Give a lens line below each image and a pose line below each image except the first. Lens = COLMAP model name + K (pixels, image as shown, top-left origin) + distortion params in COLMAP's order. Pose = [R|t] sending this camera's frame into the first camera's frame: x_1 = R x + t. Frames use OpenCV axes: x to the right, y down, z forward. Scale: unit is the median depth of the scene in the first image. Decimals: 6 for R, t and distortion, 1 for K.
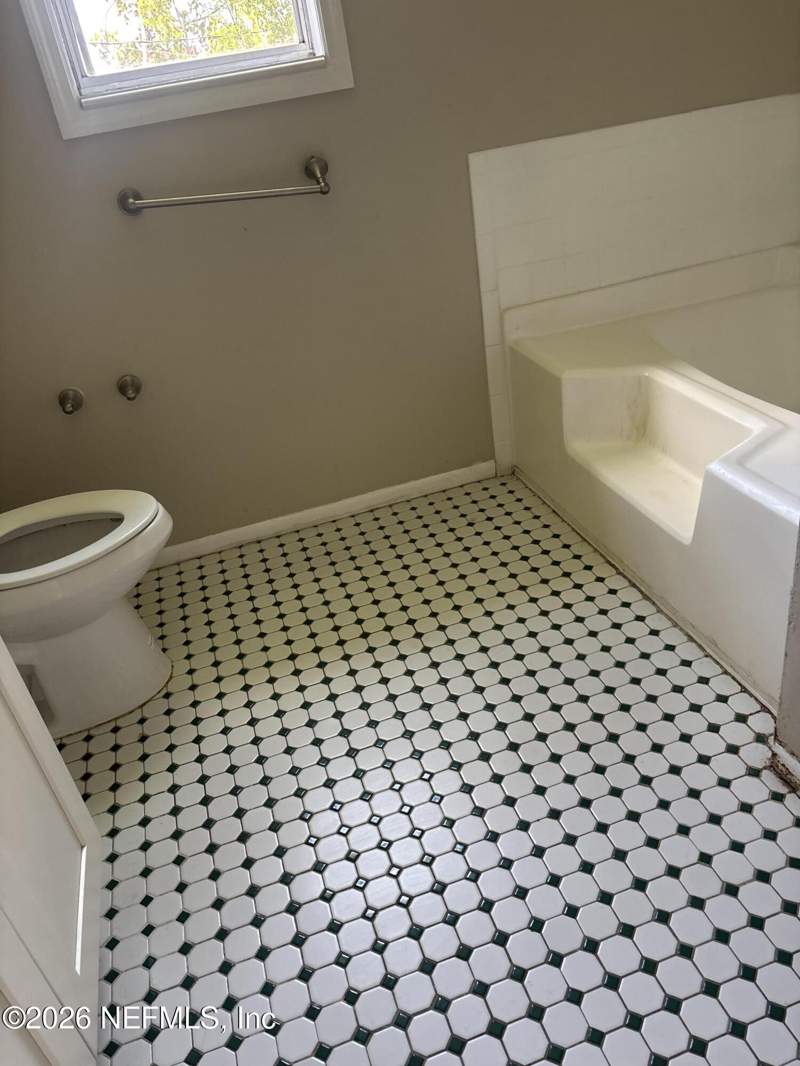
lens RADIAL K [[806.6, 0, 404.1], [0, 806.6, 539.6], [0, 0, 1]] dist [0.014083, -0.003617]
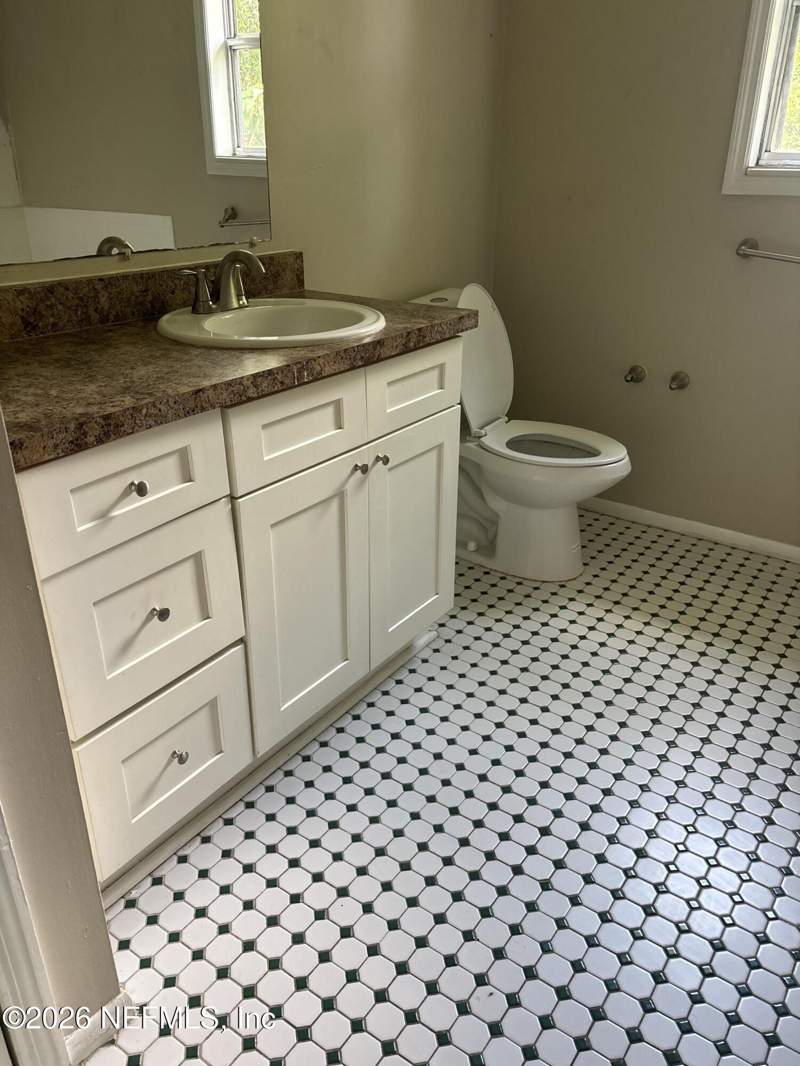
lens RADIAL K [[806.6, 0, 396.2], [0, 806.6, 530.0], [0, 0, 1]] dist [0.014083, -0.003617]
pose [[0.597867, 0.473153, -0.647056, 0.366990], [-0.490182, 0.854496, 0.171924, 0.014667], [0.634253, 0.214388, 0.742806, -0.206952]]
